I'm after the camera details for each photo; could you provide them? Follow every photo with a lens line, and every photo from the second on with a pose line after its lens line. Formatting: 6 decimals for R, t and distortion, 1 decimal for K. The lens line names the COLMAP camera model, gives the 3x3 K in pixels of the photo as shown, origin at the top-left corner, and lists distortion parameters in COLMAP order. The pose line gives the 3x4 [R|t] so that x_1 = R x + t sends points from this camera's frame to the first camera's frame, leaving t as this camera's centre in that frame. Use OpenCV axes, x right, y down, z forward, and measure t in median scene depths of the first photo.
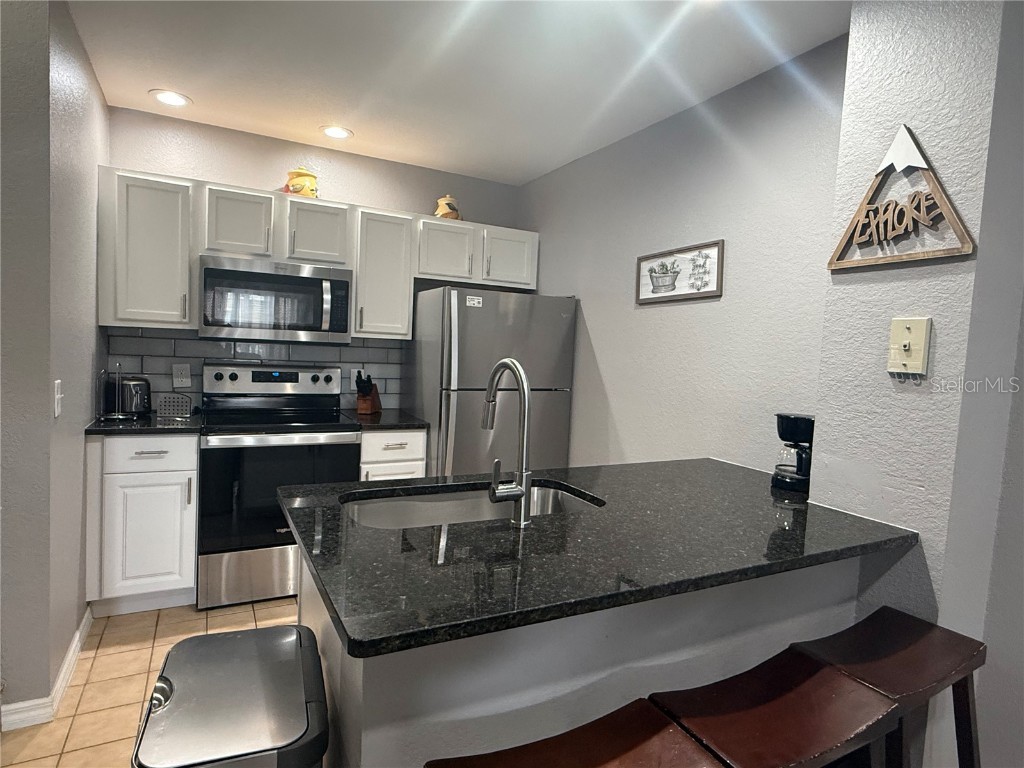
lens RADIAL K [[565.1, 0, 509.9], [0, 565.1, 381.9], [0, 0, 1]] dist [-0.004772, -0.000681]
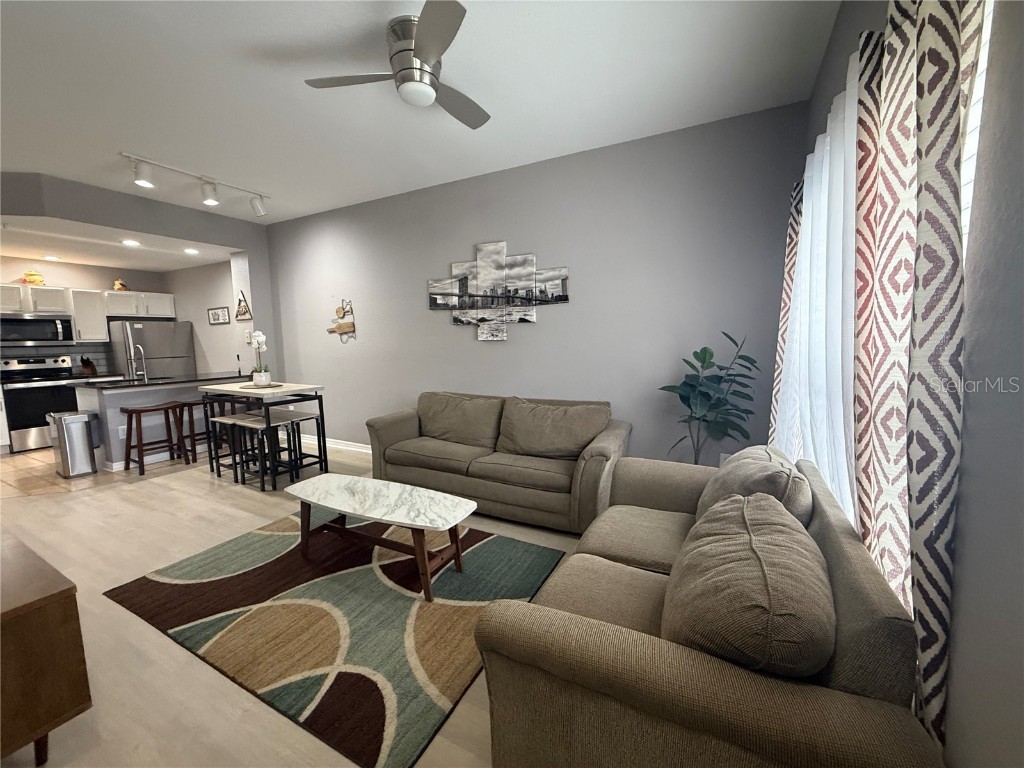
lens RADIAL K [[405.2, 0, 510.0], [0, 405.2, 382.8], [0, 0, 1]] dist [-0.001883, -0.000393]
pose [[0.826235, -0.122825, 0.549772, 0.292564], [0.086621, 0.992035, 0.091450, 0.098351], [-0.556625, -0.027937, 0.830294, -1.513906]]
